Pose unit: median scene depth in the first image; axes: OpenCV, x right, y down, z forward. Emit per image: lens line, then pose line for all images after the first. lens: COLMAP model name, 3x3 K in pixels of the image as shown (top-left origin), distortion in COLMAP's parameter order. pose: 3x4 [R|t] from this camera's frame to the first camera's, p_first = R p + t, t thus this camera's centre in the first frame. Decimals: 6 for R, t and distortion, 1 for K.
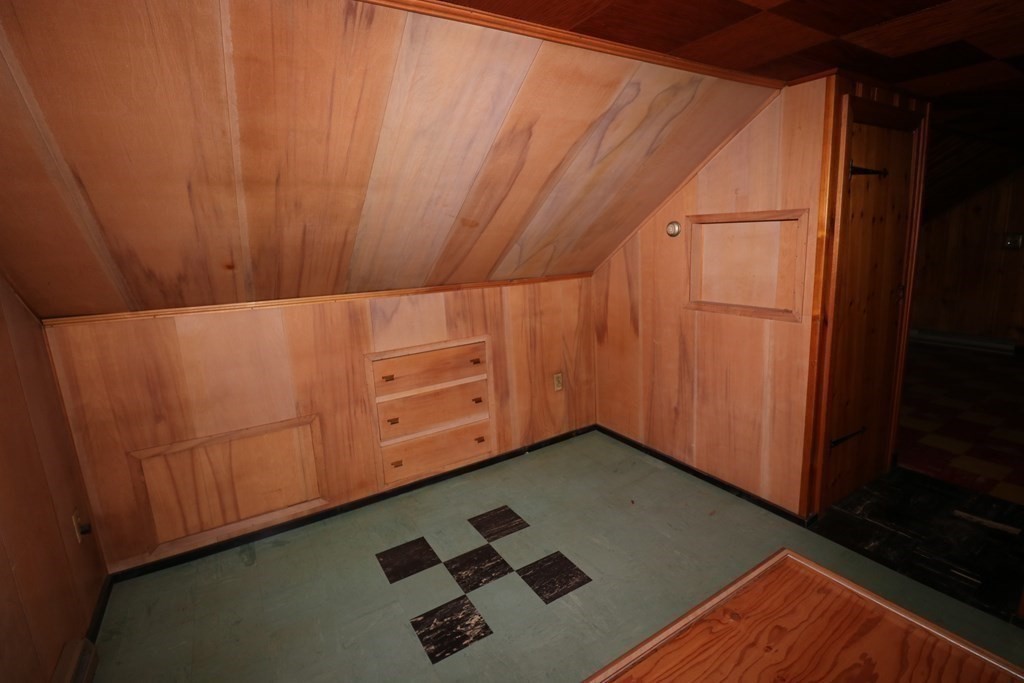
lens RADIAL K [[475.1, 0, 518.2], [0, 475.1, 333.3], [0, 0, 1]] dist [-0.002786, -0.012571]
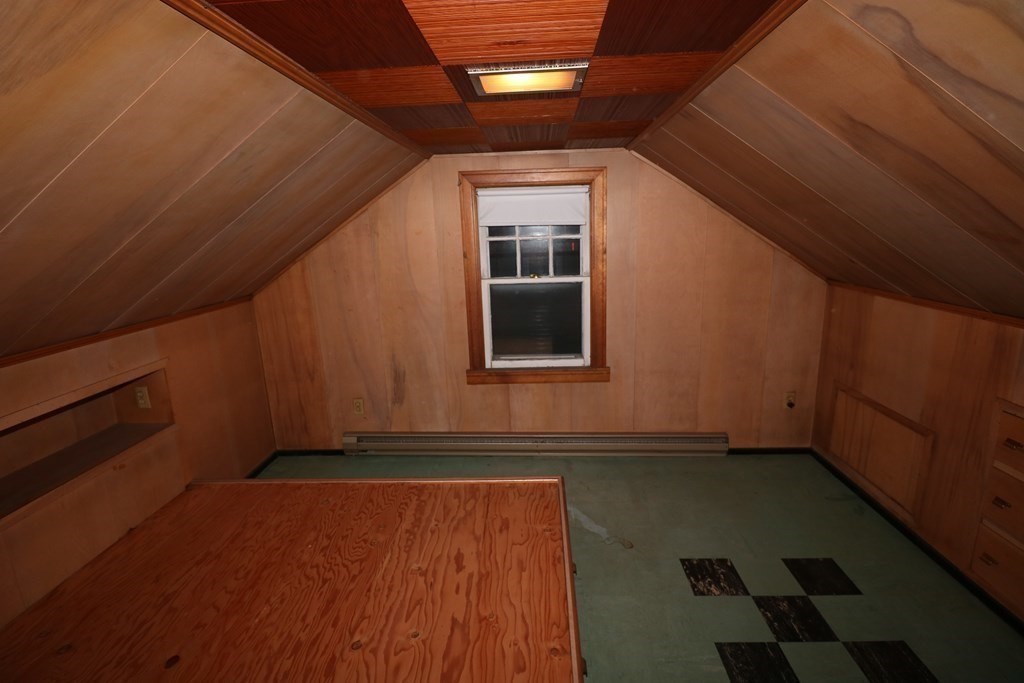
lens RADIAL K [[475.1, 0, 518.2], [0, 475.1, 333.3], [0, 0, 1]] dist [-0.002786, -0.012571]
pose [[-0.567858, 0.237334, -0.788169, 0.975100], [-0.100751, 0.930290, 0.352718, -0.344074], [0.816938, 0.279703, -0.504360, 1.064581]]
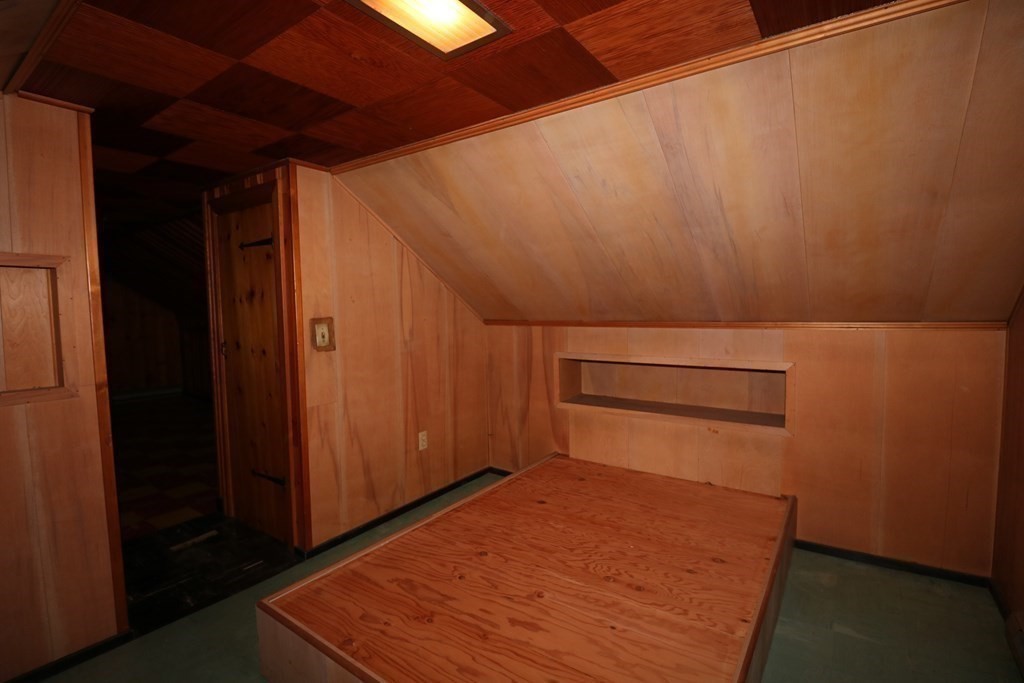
lens RADIAL K [[475.1, 0, 518.2], [0, 475.1, 333.3], [0, 0, 1]] dist [-0.002786, -0.012571]
pose [[-0.380380, -0.005018, 0.924817, -0.520669], [0.208585, 0.973754, 0.091075, -0.054525], [-0.901001, 0.227546, -0.369350, 0.754091]]
